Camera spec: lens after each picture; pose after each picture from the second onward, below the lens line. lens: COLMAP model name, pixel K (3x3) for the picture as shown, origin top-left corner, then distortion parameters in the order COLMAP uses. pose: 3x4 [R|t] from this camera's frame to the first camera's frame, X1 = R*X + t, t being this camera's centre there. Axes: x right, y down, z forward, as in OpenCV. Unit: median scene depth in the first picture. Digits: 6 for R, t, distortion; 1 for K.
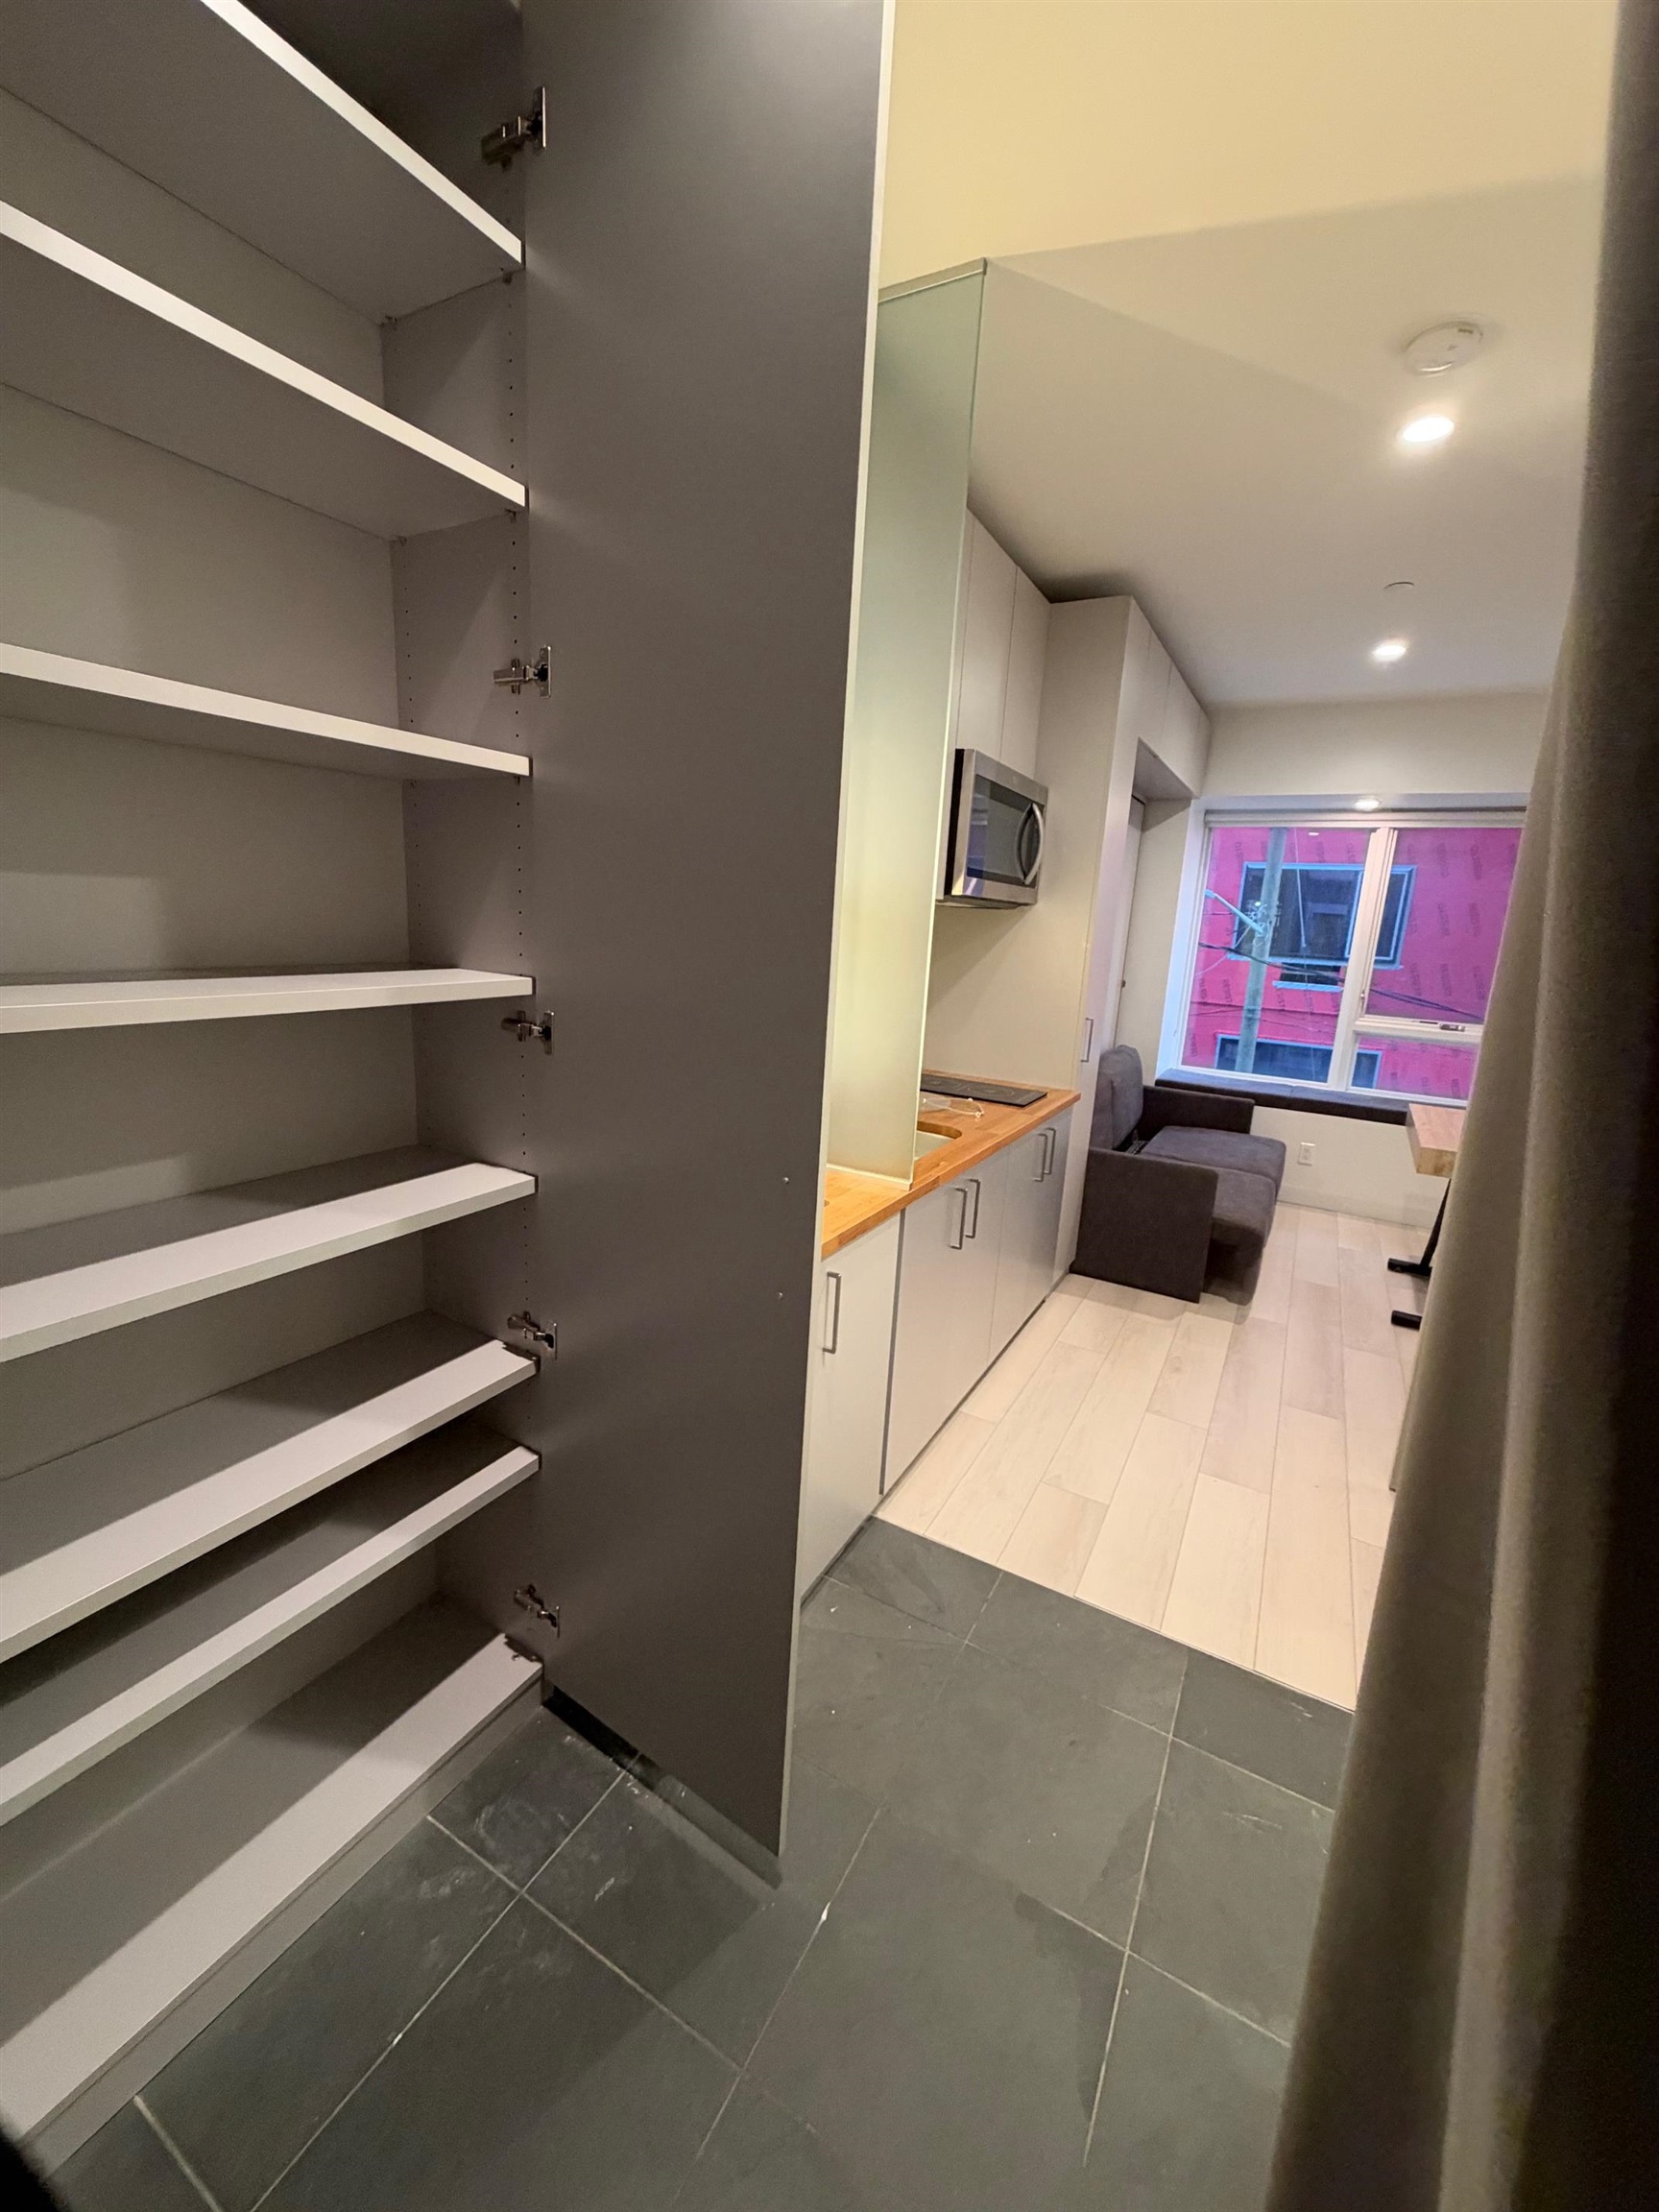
lens RADIAL K [[878.6, 0, 829.6], [0, 878.6, 1101.0], [0, 0, 1]] dist [0.000407, -0.000217]
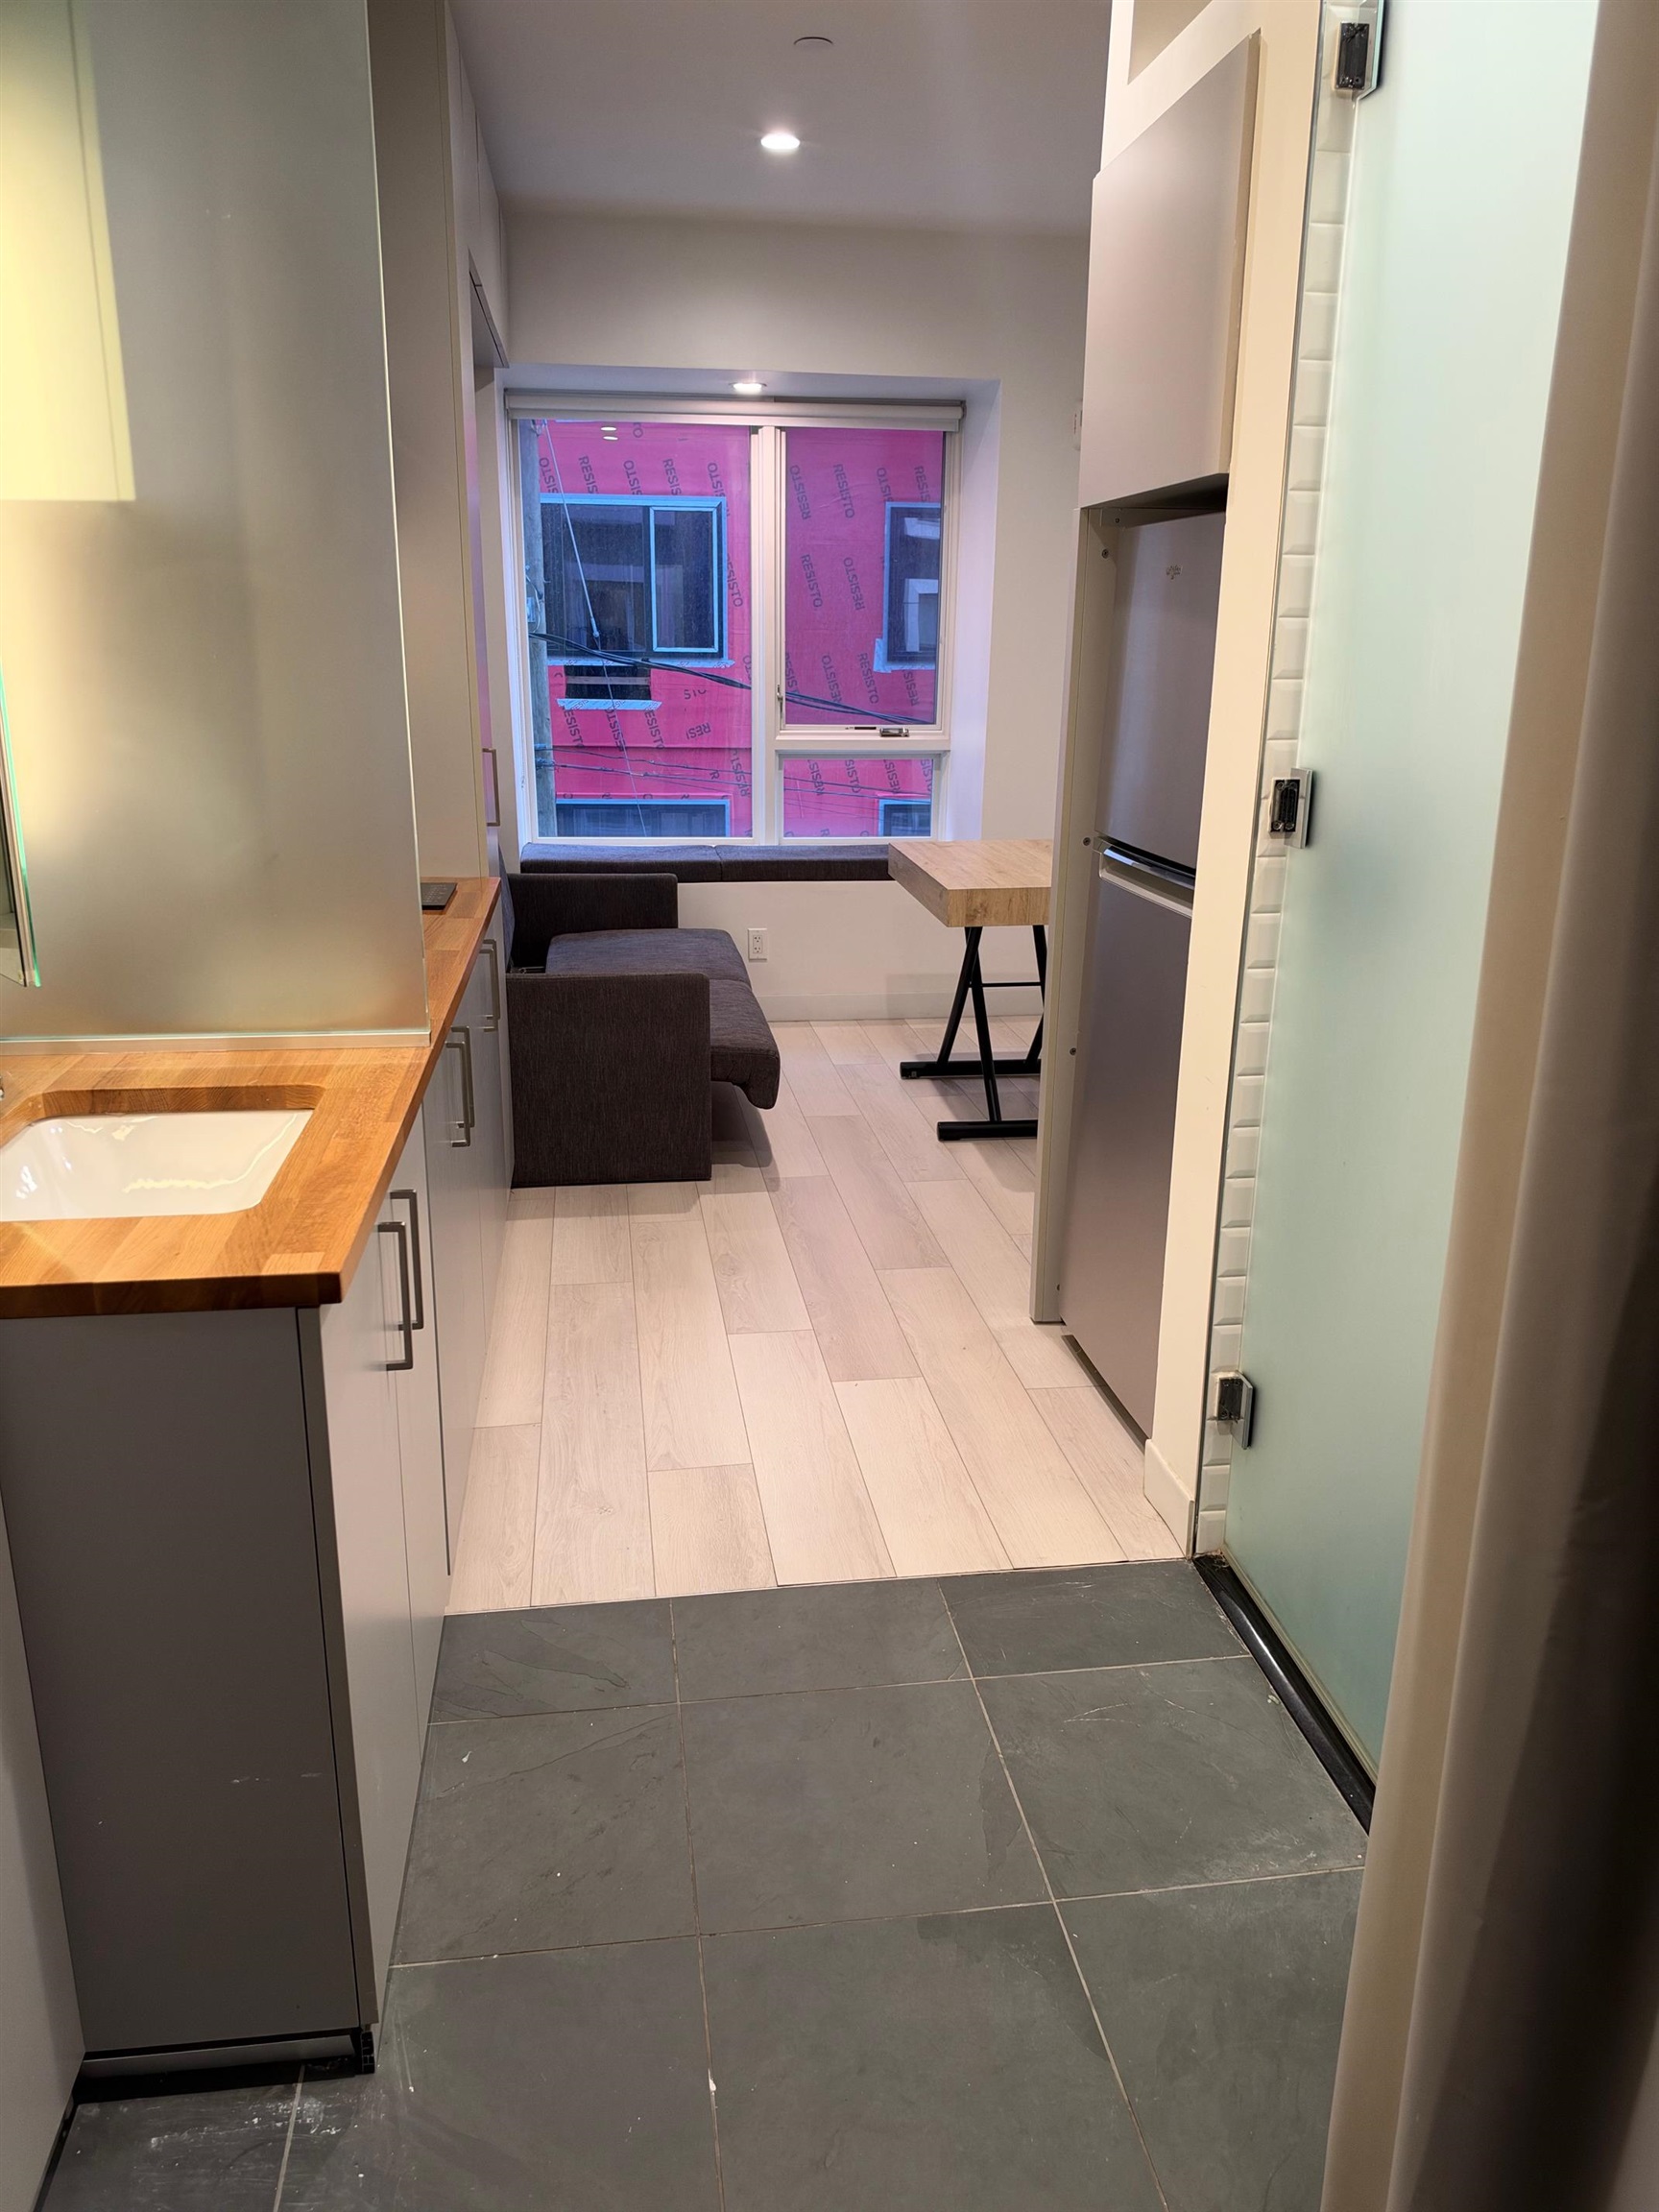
lens RADIAL K [[1574.0, 0, 812.2], [0, 1574.0, 1122.9], [0, 0, 1]] dist [0.075016, -0.079903]
pose [[0.797254, -0.223334, 0.560811, -0.171041], [0.160892, 0.974052, 0.159175, 0.013608], [-0.581808, -0.036673, 0.812499, 0.000670]]
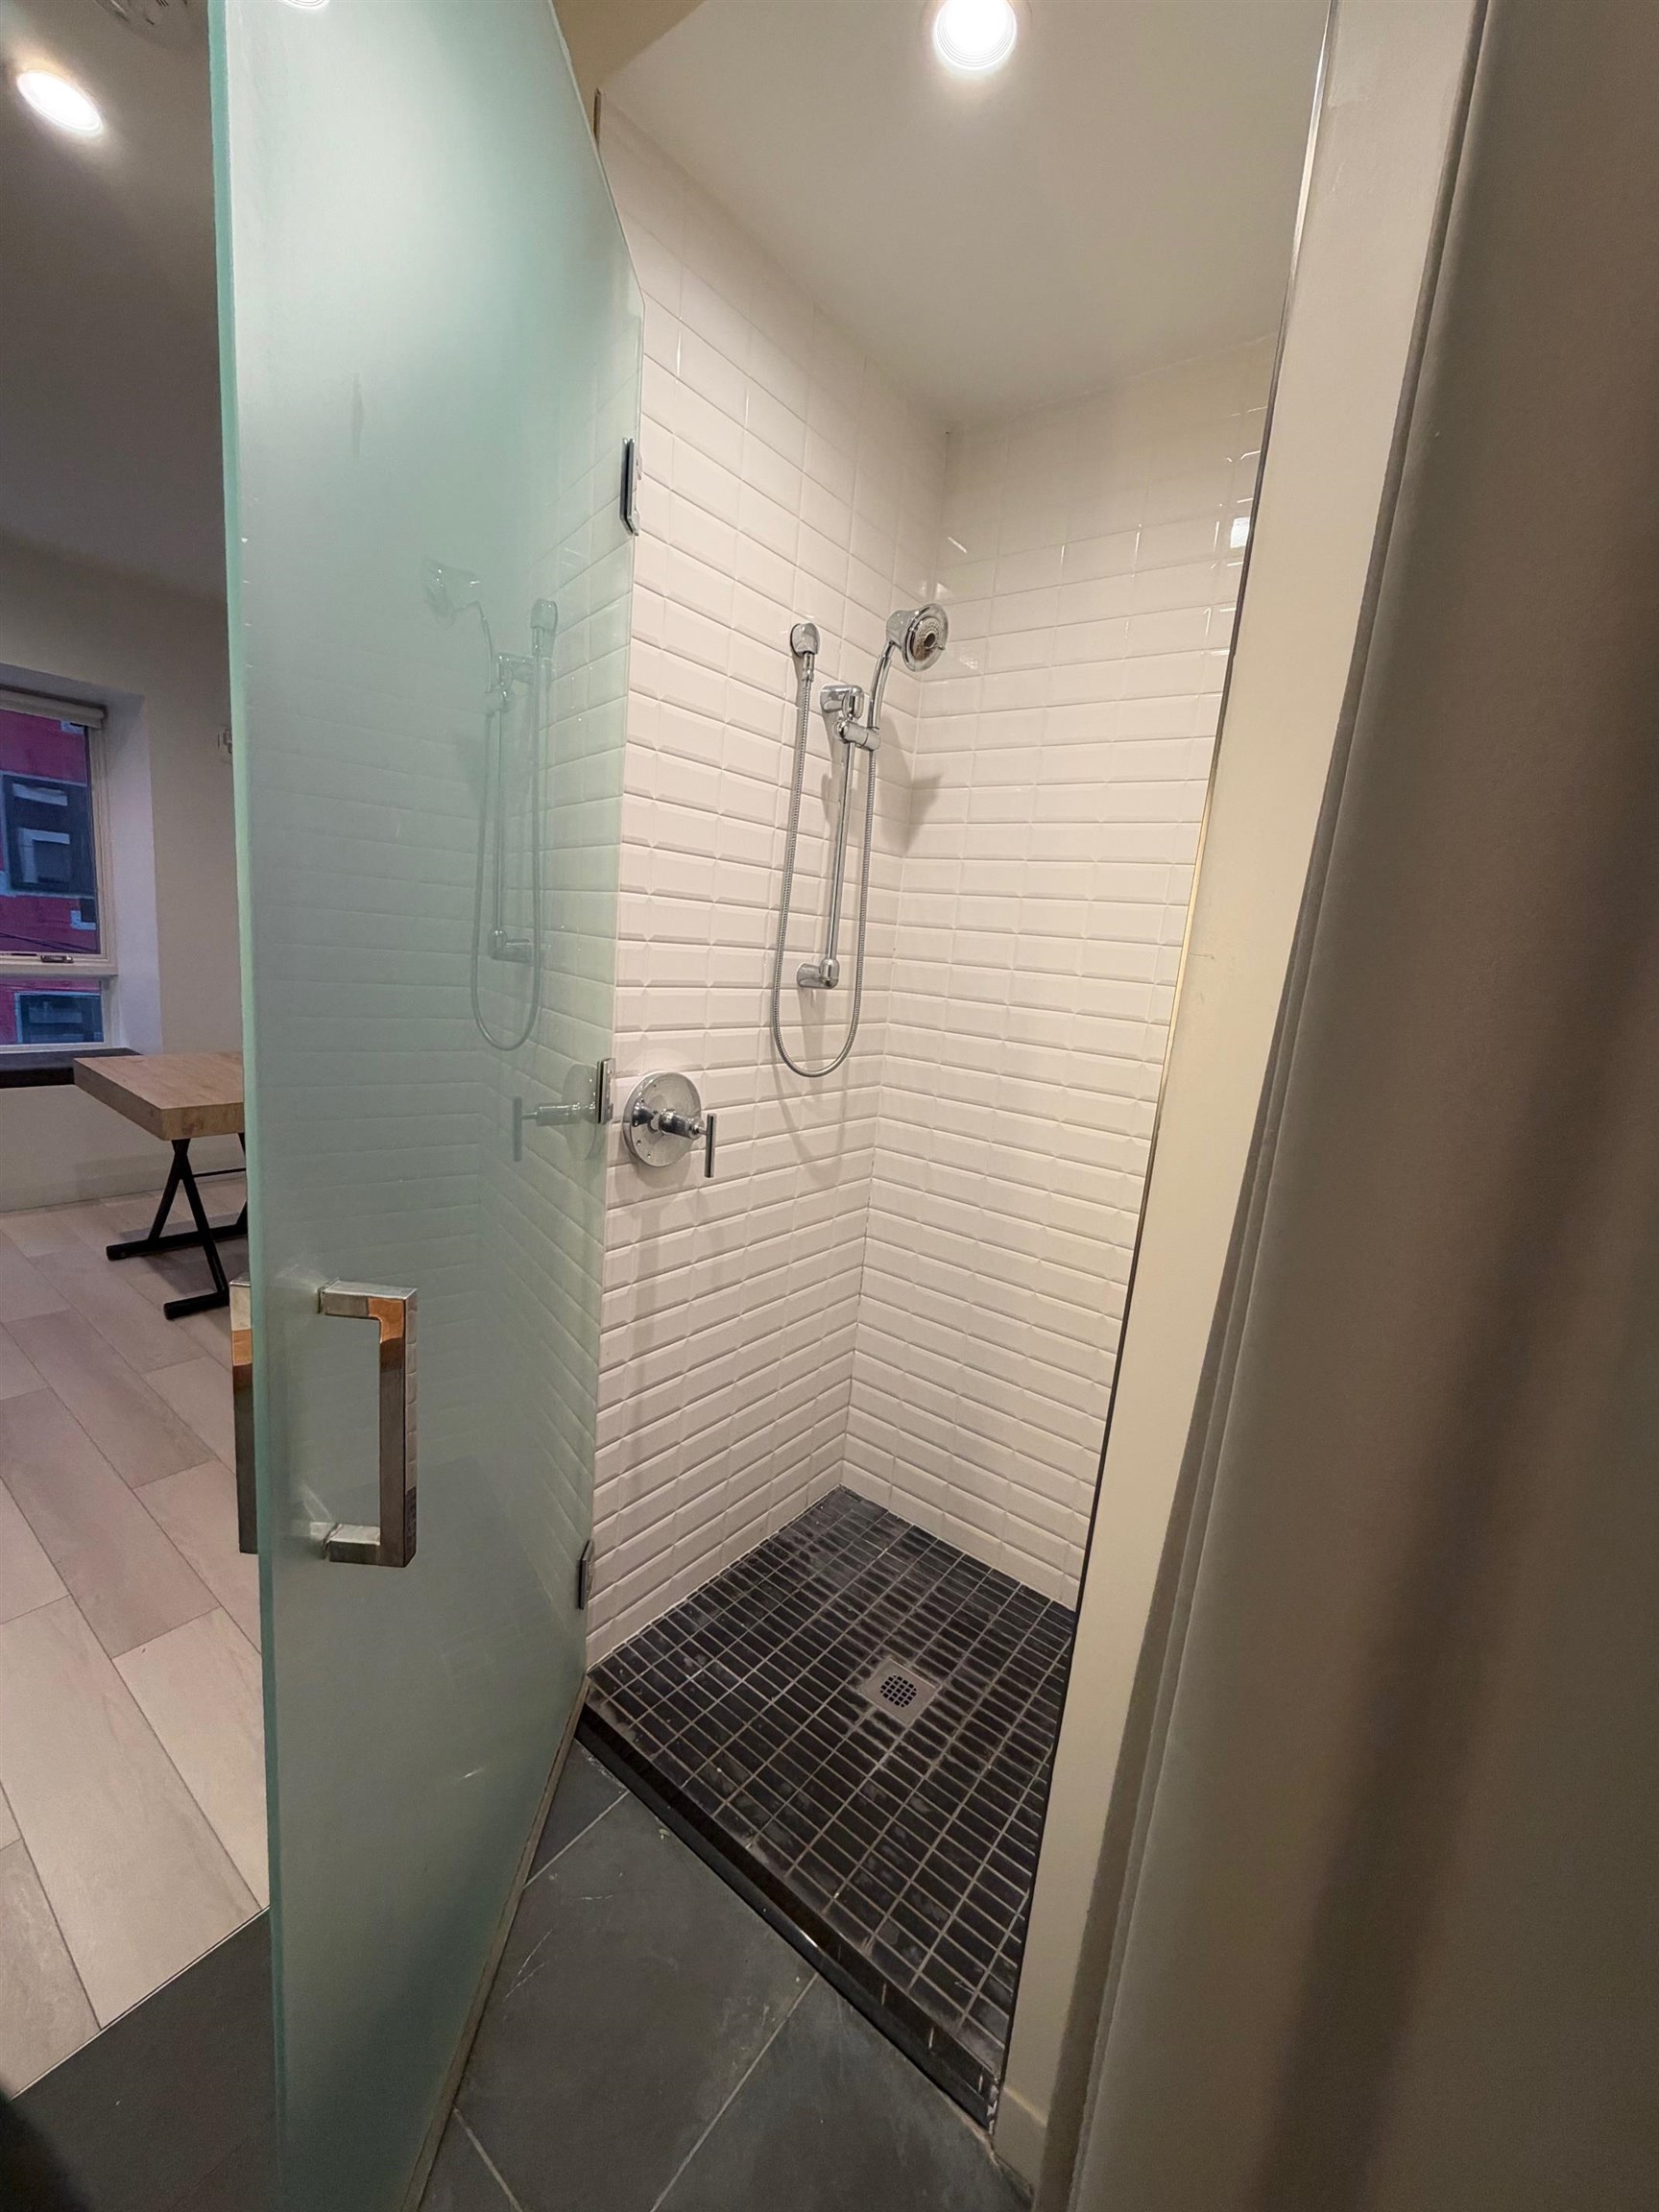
lens RADIAL K [[878.6, 0, 825.9], [0, 878.6, 1102.0], [0, 0, 1]] dist [0.000407, -0.000217]
pose [[0.140693, -0.221573, 0.964941, -0.038140], [0.128015, 0.970525, 0.204190, -0.039824], [-0.981742, 0.094798, 0.164911, 0.217522]]
